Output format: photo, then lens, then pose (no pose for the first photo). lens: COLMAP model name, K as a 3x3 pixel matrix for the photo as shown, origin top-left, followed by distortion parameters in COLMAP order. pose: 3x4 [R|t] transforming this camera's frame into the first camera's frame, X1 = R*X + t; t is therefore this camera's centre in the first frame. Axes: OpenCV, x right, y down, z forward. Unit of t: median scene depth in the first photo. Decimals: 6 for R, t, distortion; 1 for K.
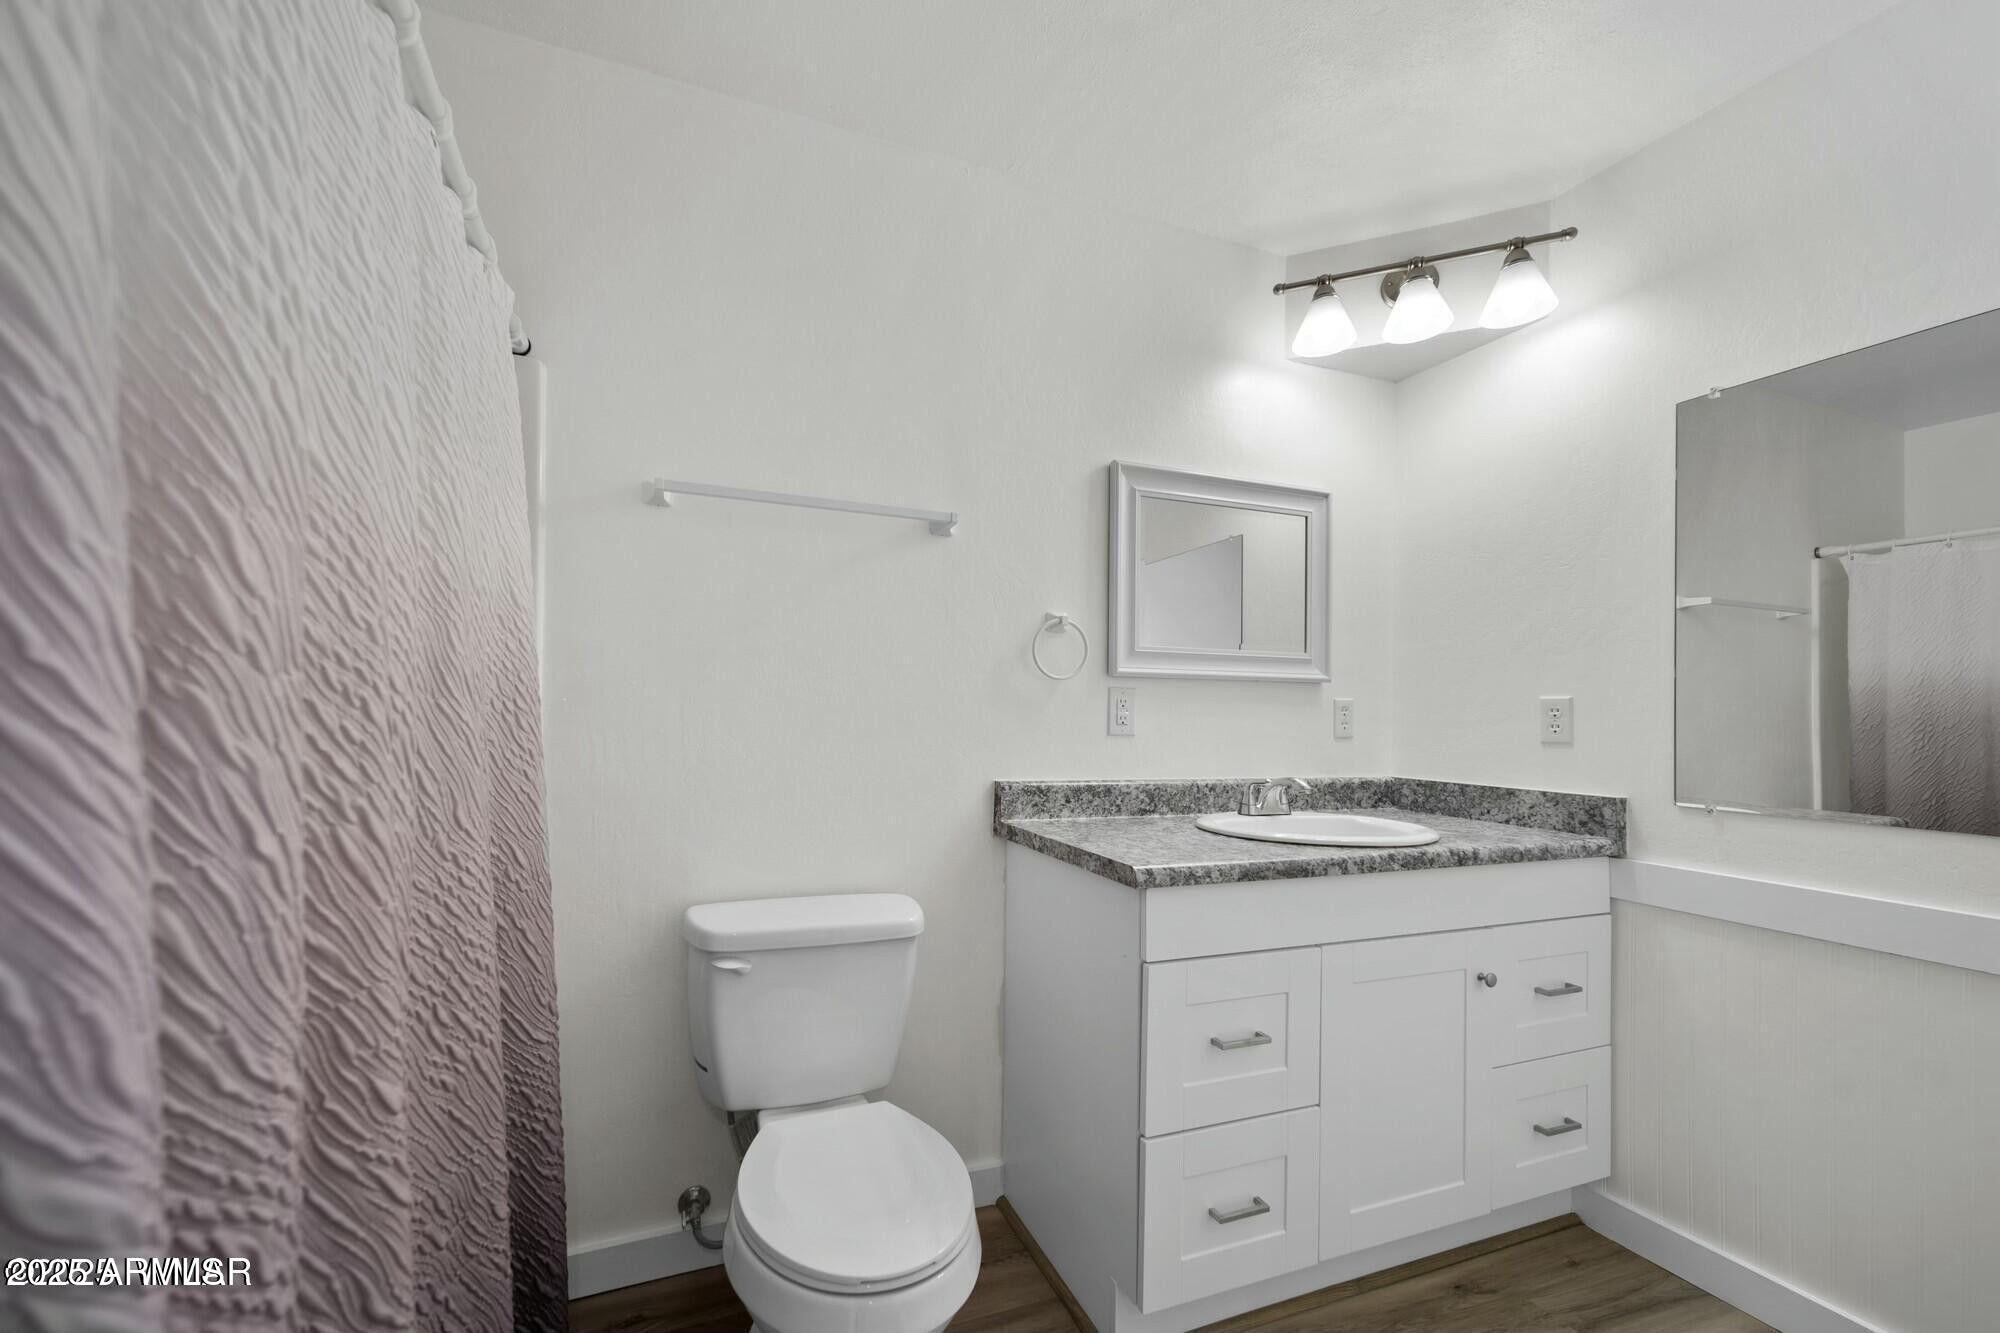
lens RADIAL K [[719.5, 0, 986.0], [0, 719.5, 666.9], [0, 0, 1]] dist [0.002407, -0.000058]
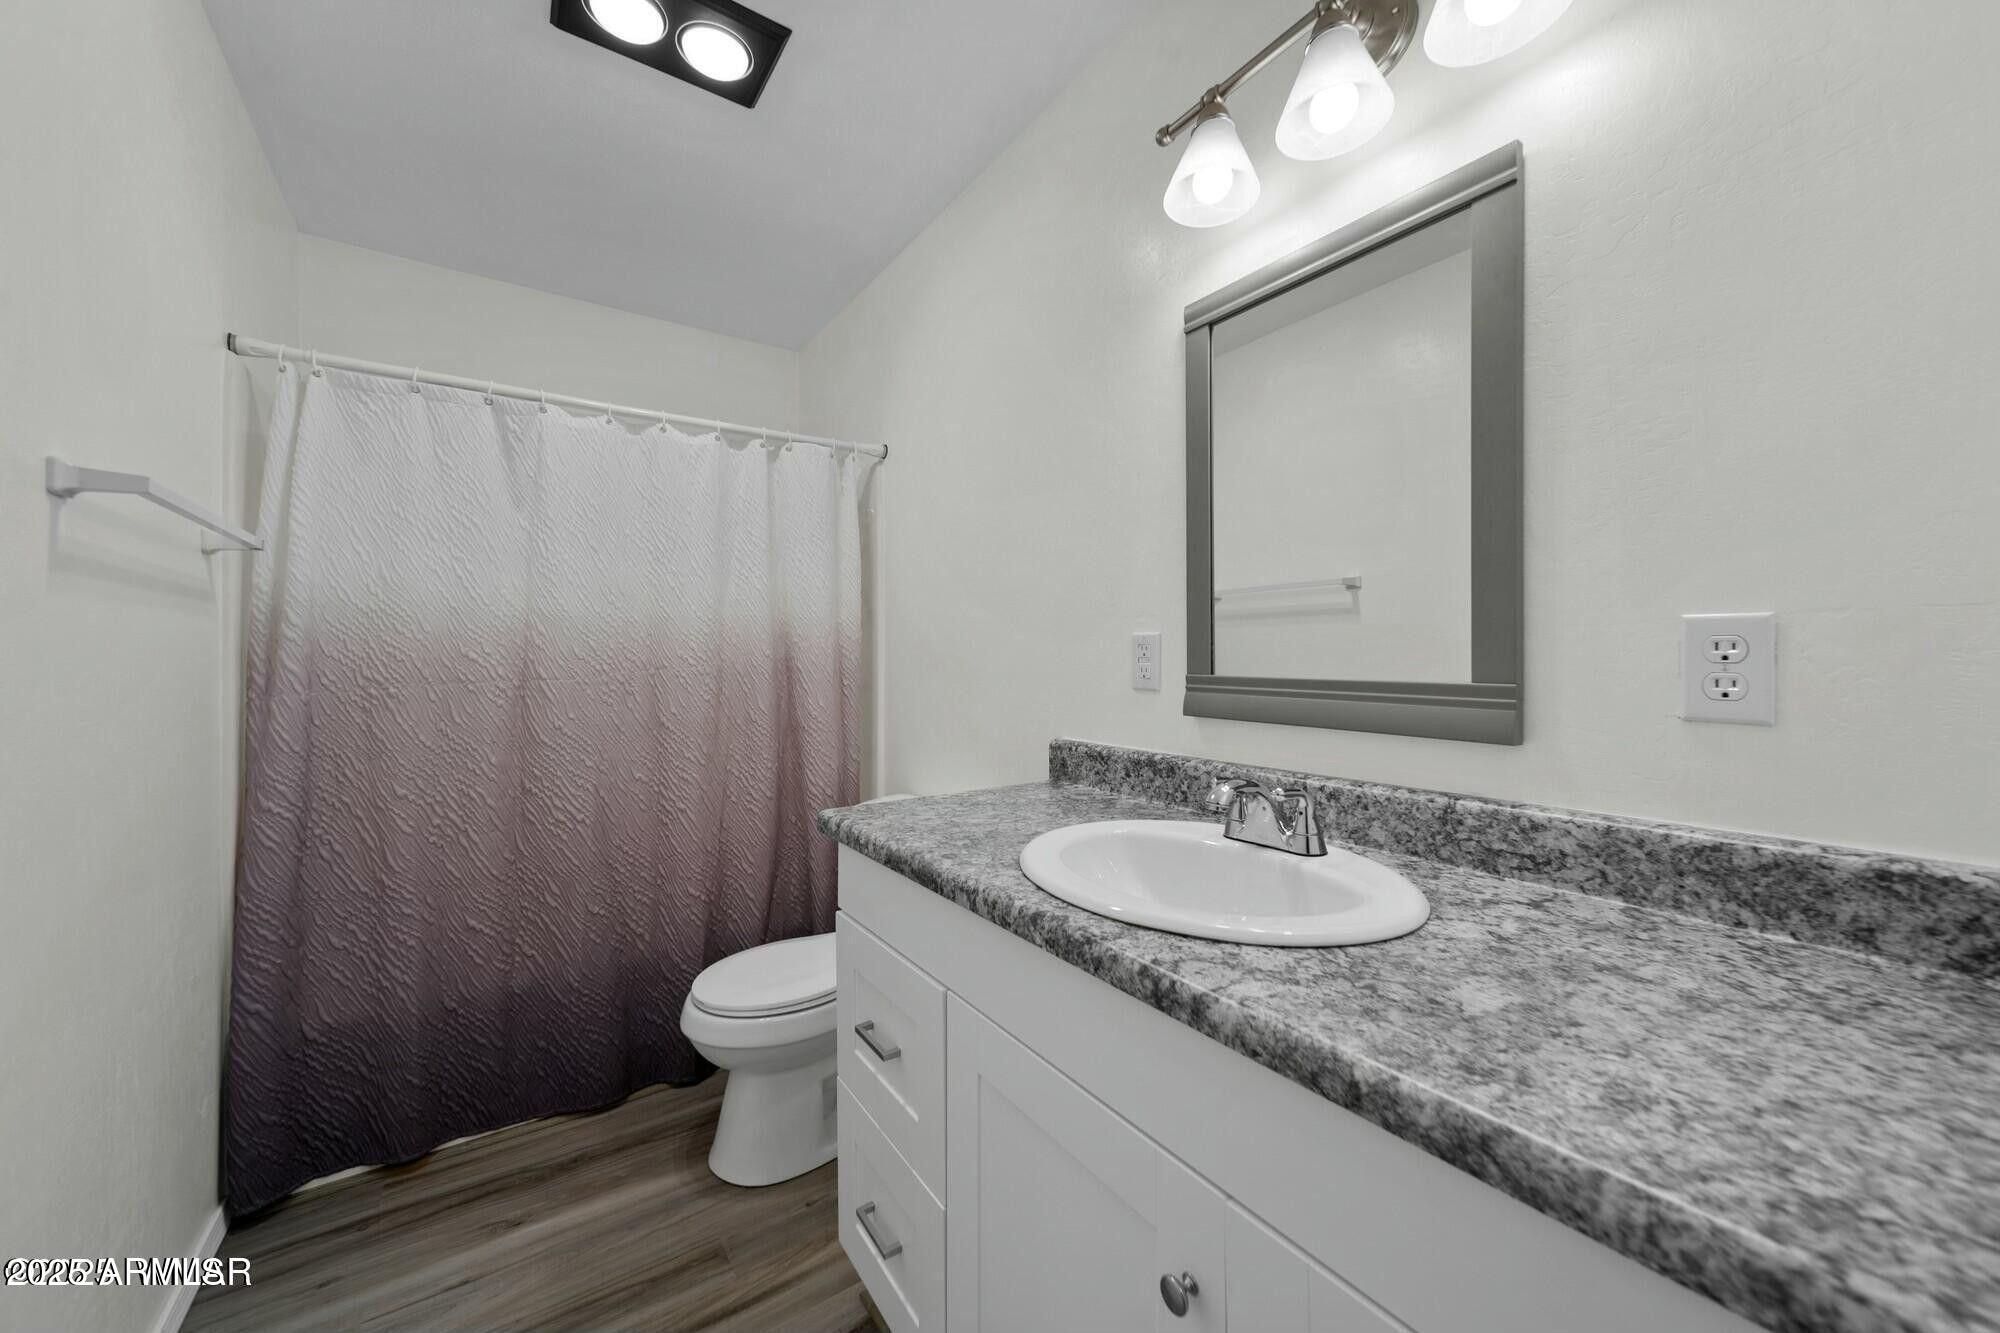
lens RADIAL K [[719.5, 0, 986.0], [0, 719.5, 666.9], [0, 0, 1]] dist [0.002407, -0.000058]
pose [[0.274870, -0.011320, -0.961415, 0.920567], [0.062024, 0.998057, 0.005981, 0.059143], [0.959479, -0.061275, 0.275038, 0.705967]]
